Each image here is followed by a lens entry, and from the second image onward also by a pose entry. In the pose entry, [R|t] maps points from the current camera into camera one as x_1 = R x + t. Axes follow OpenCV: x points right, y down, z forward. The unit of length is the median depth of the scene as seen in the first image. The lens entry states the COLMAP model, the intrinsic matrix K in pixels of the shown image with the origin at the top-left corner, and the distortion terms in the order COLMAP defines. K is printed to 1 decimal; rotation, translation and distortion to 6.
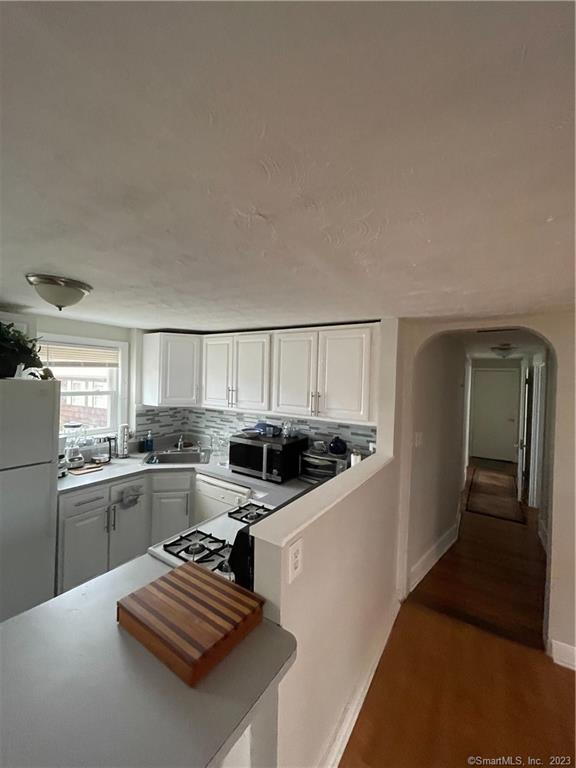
lens RADIAL K [[304.2, 0, 282.3], [0, 304.2, 383.1], [0, 0, 1]] dist [0.000809, 0.000072]
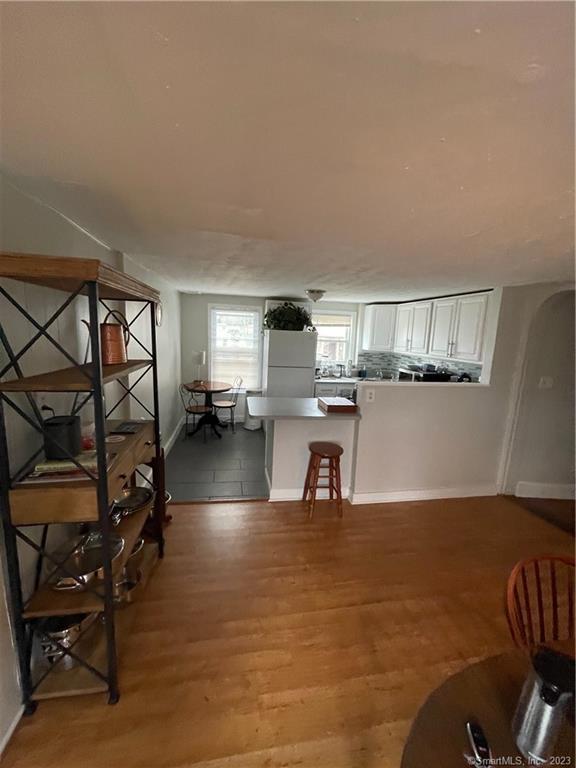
lens RADIAL K [[308.4, 0, 287.0], [0, 308.4, 380.9], [0, 0, 1]] dist [-0.002375, -0.000118]
pose [[0.682754, 0.112758, -0.721895, 0.593671], [-0.030262, 0.991536, 0.126254, 0.049725], [0.730021, -0.064355, 0.680388, -0.545482]]
